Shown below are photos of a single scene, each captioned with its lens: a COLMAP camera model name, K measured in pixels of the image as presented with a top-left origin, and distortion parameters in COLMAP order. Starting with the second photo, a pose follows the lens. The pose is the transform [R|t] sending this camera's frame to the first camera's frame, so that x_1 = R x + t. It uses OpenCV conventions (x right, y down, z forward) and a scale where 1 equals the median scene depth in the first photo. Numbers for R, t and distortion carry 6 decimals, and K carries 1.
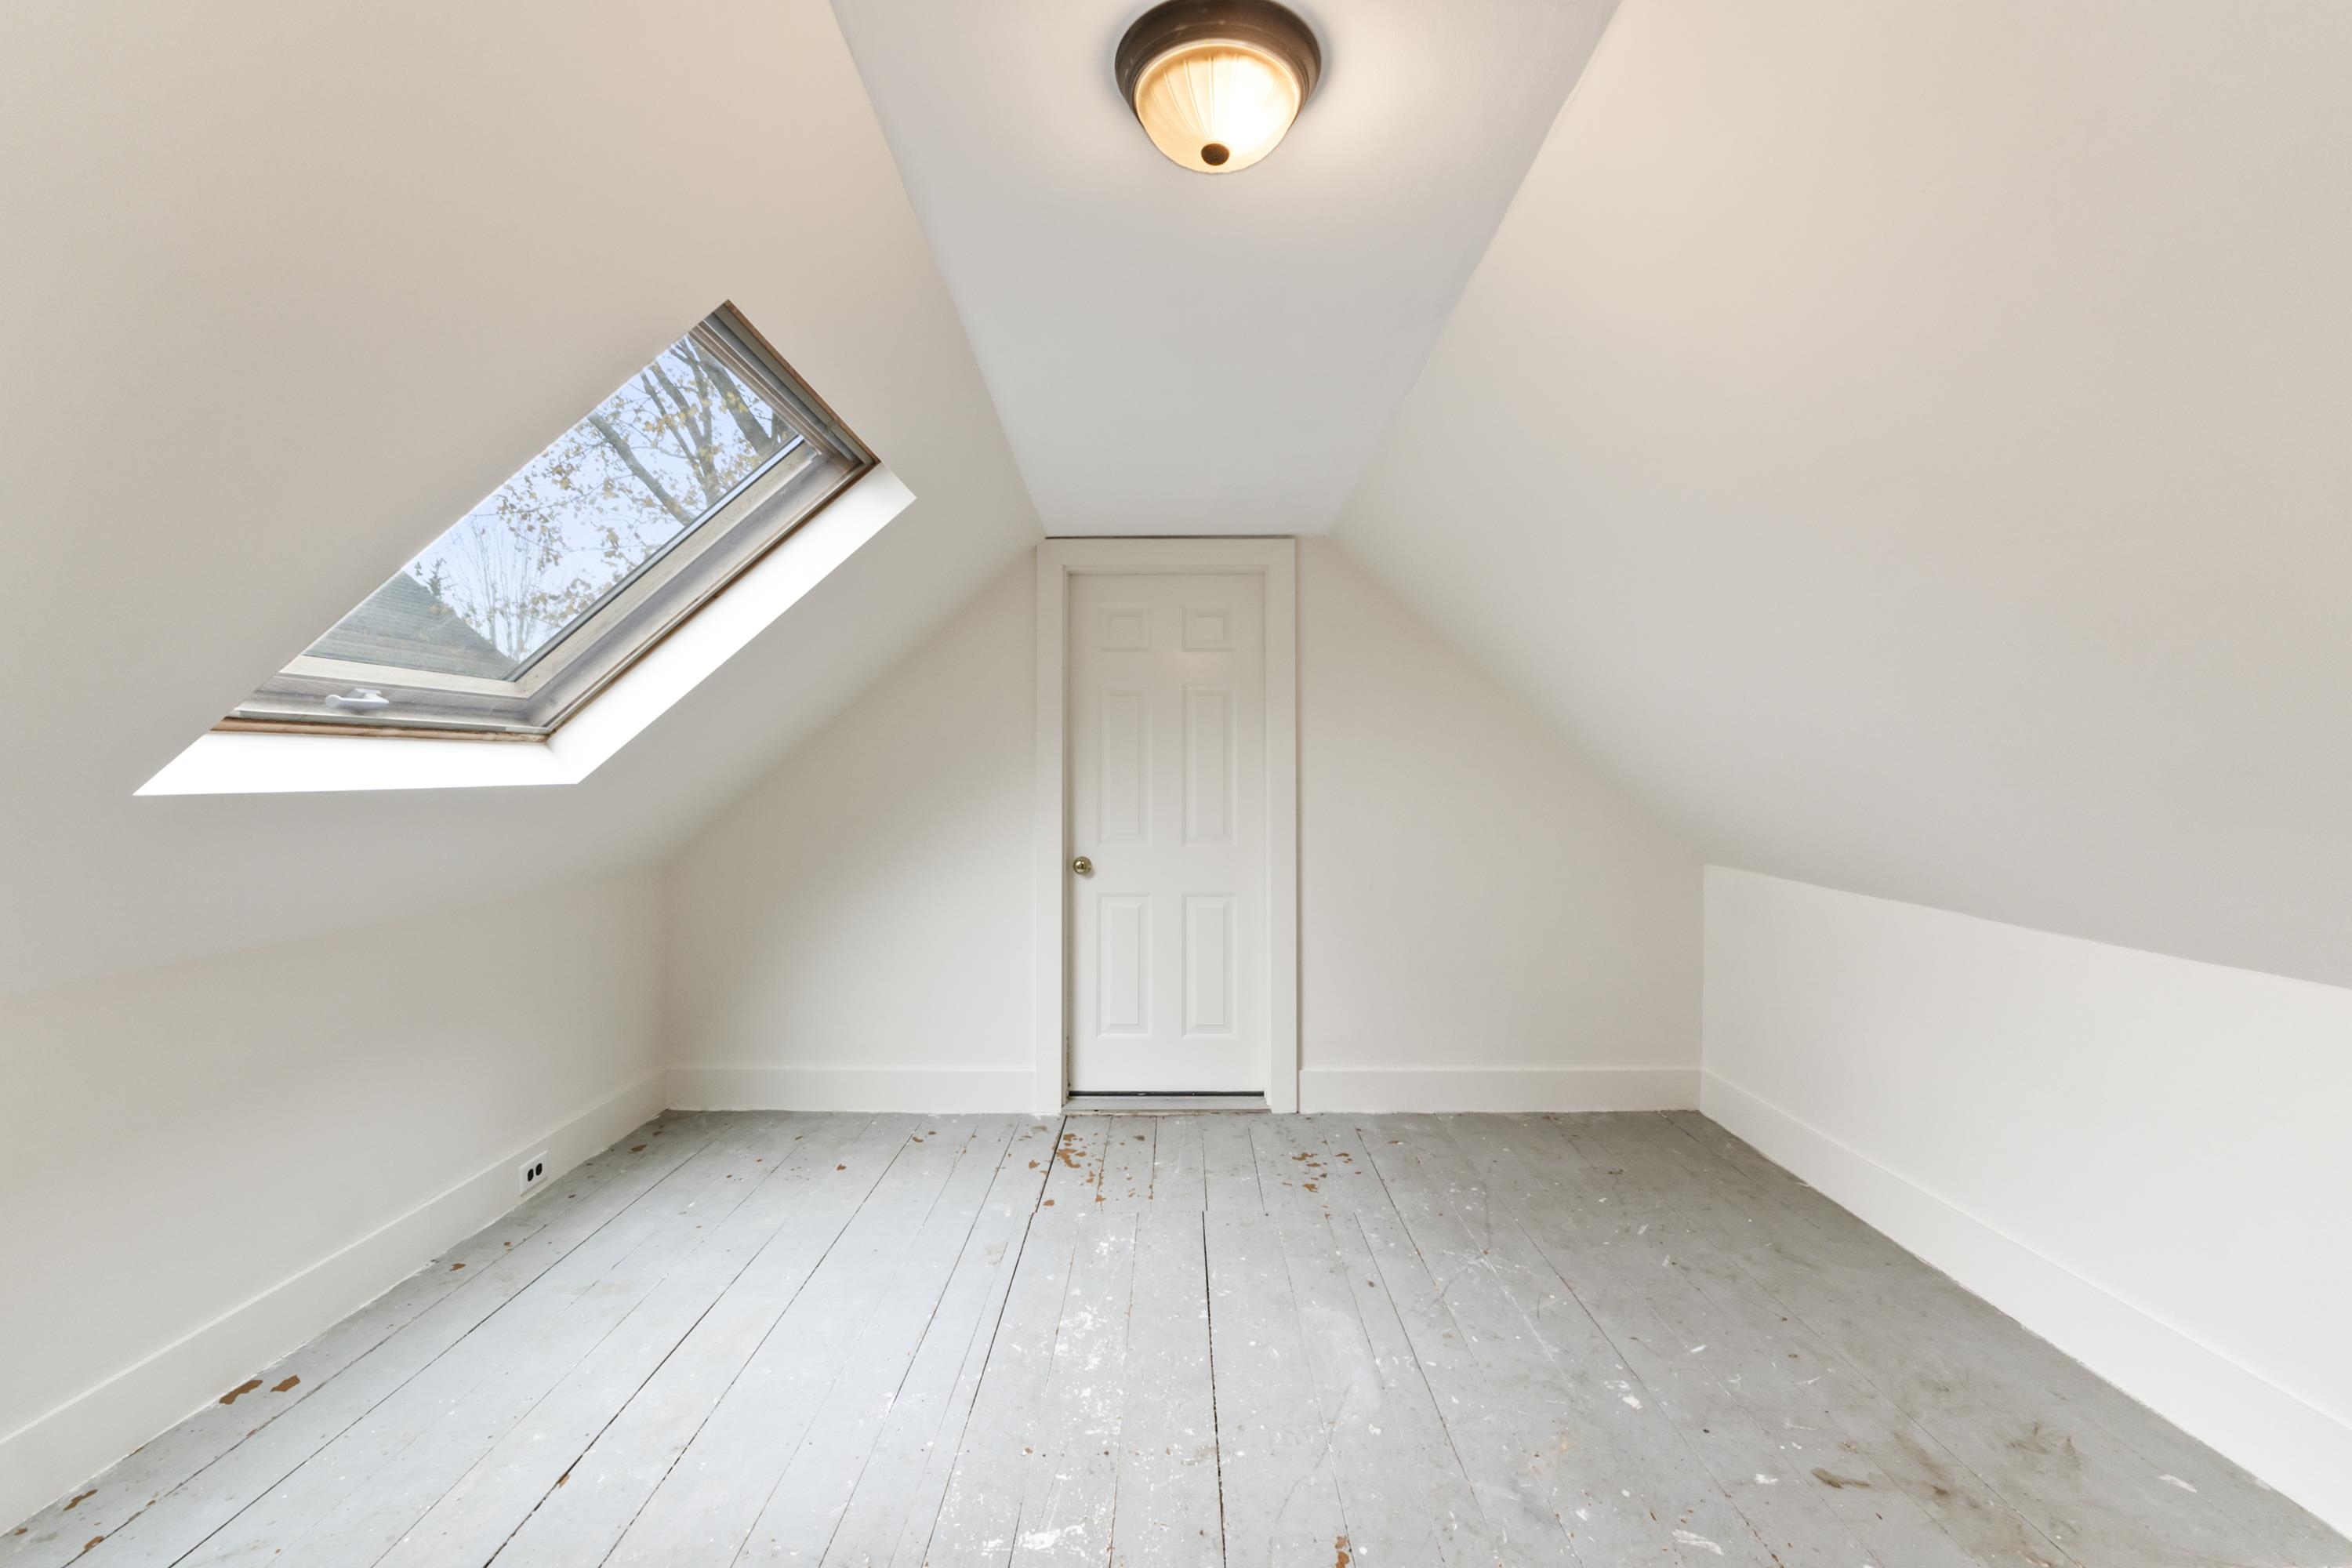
lens RADIAL K [[1007.6, 0, 1175.5], [0, 1007.6, 780.4], [0, 0, 1]] dist [-0.006208, -0.000540]
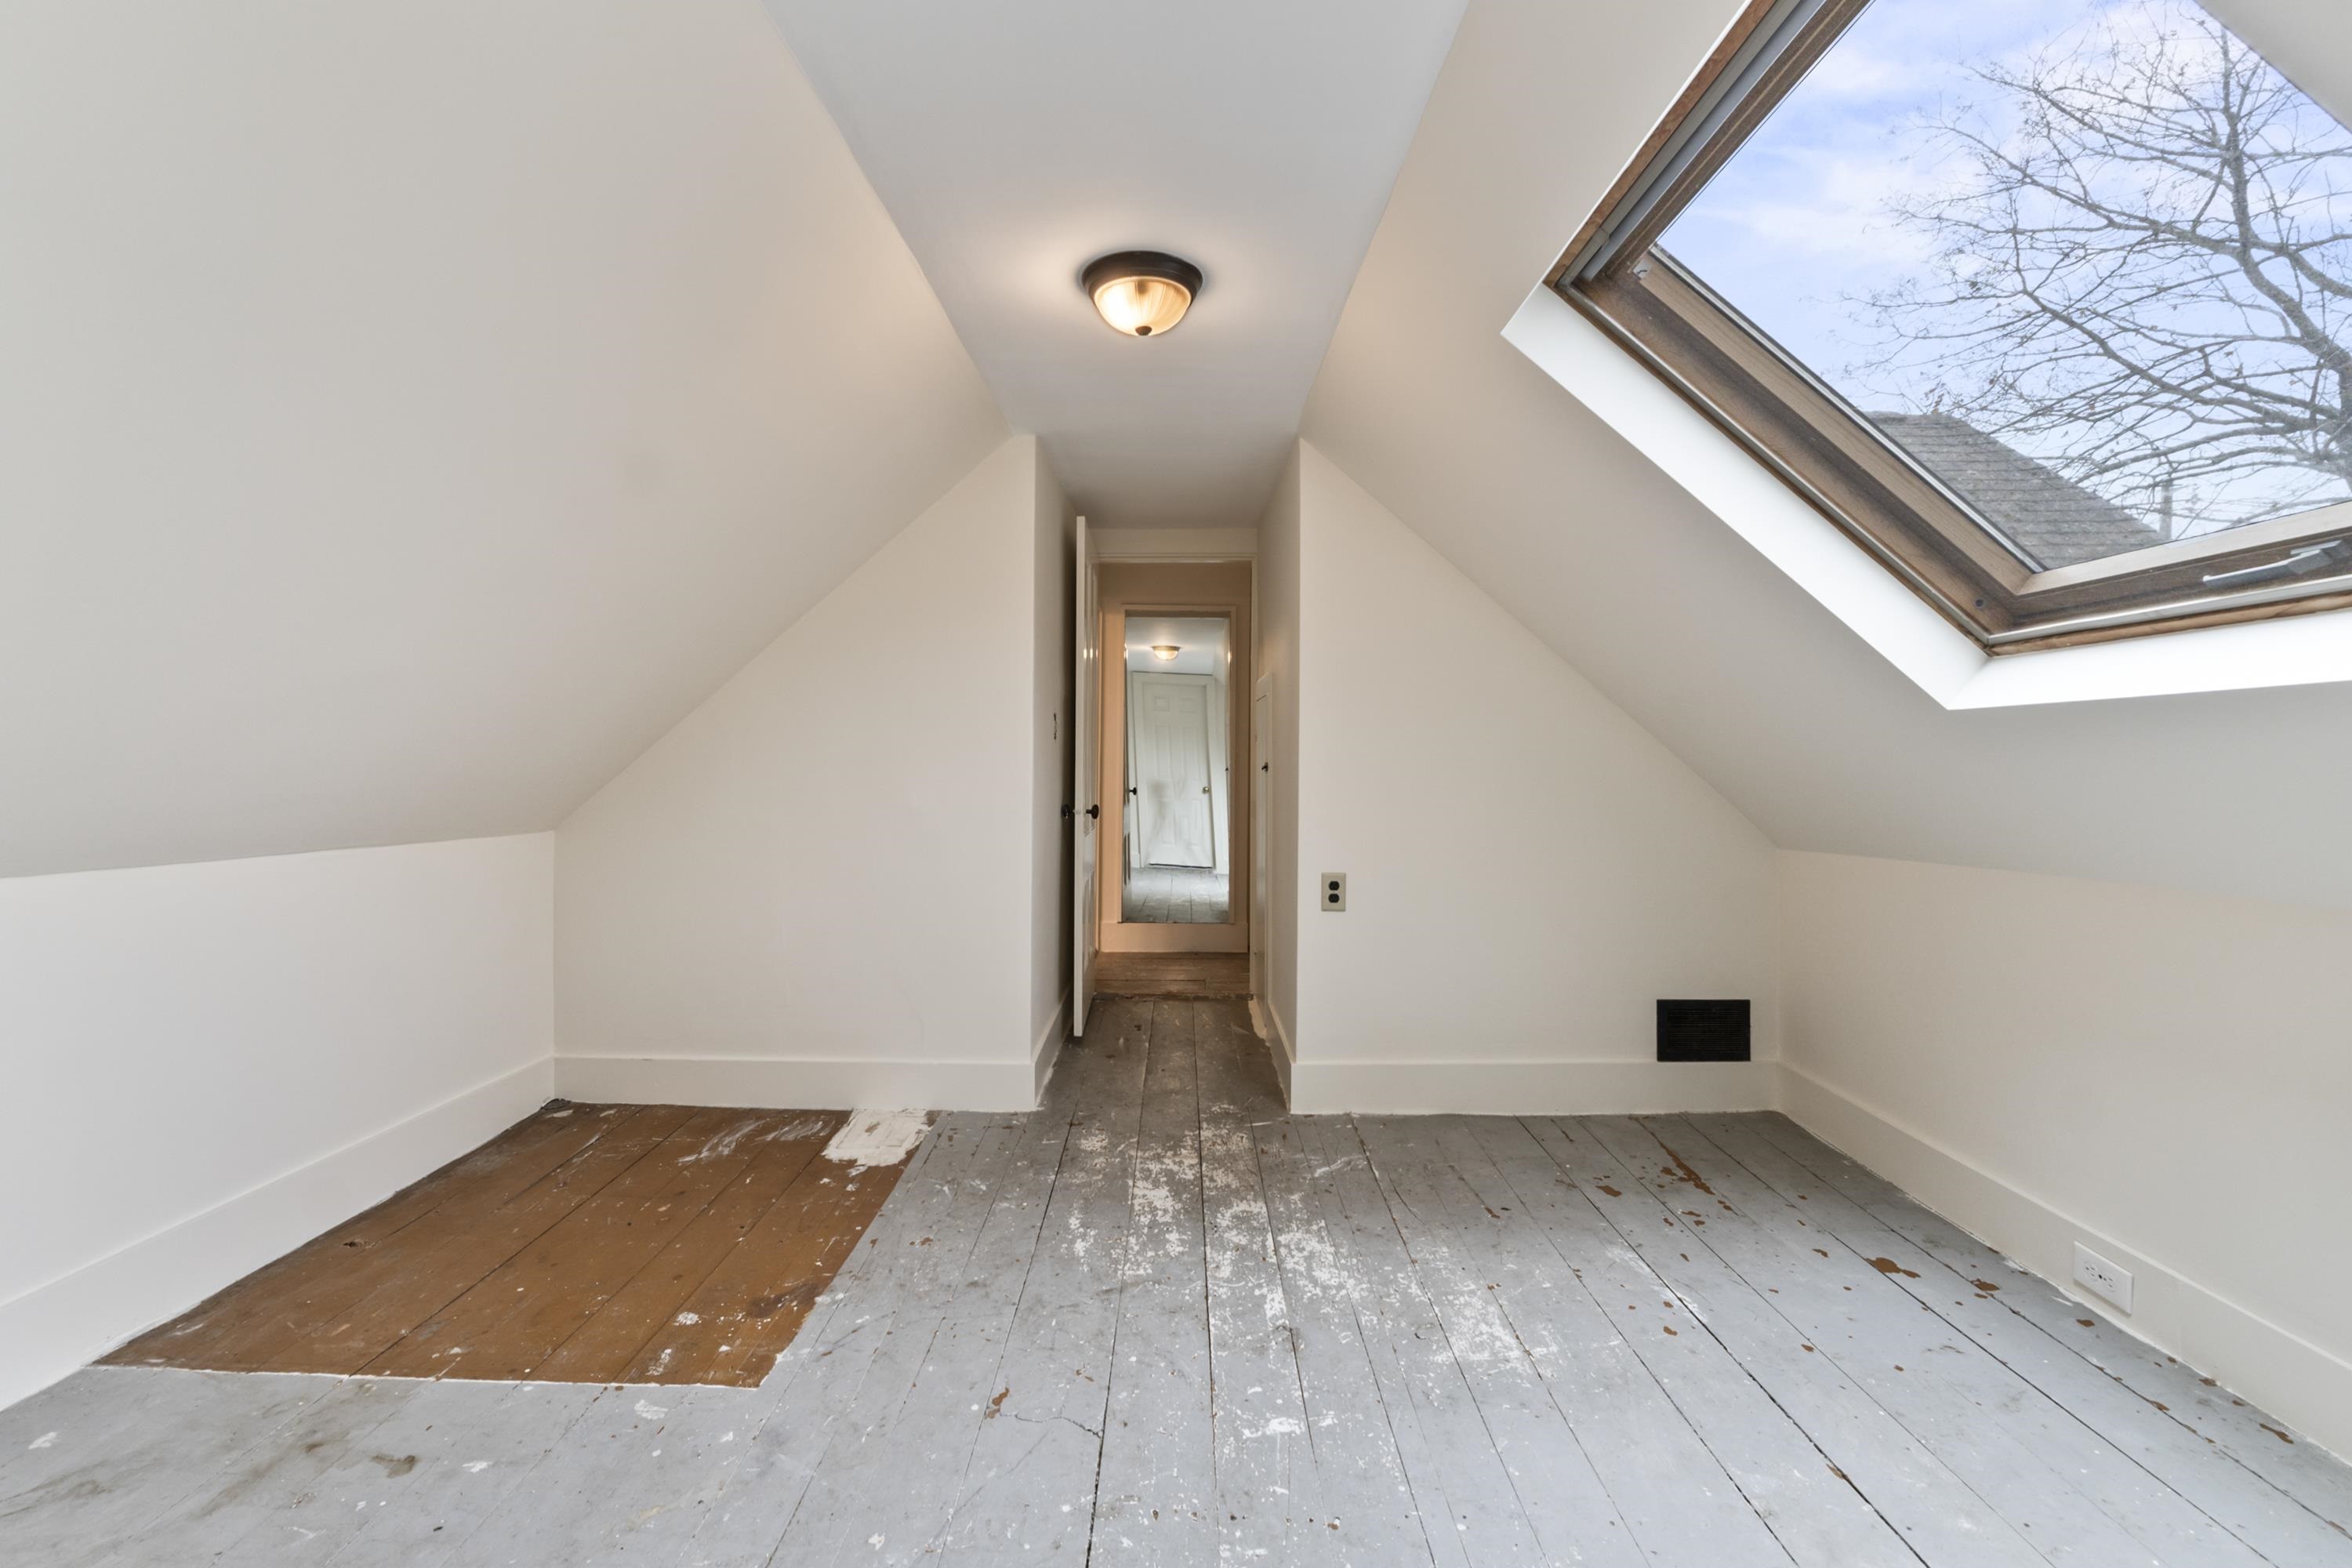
lens RADIAL K [[1007.6, 0, 1175.5], [0, 1007.6, 775.2], [0, 0, 1]] dist [-0.006208, -0.000540]
pose [[-0.999902, -0.011298, 0.008298, -0.023992], [-0.011154, 0.999791, 0.017135, 0.071459], [-0.008490, 0.017041, -0.999819, 1.880261]]
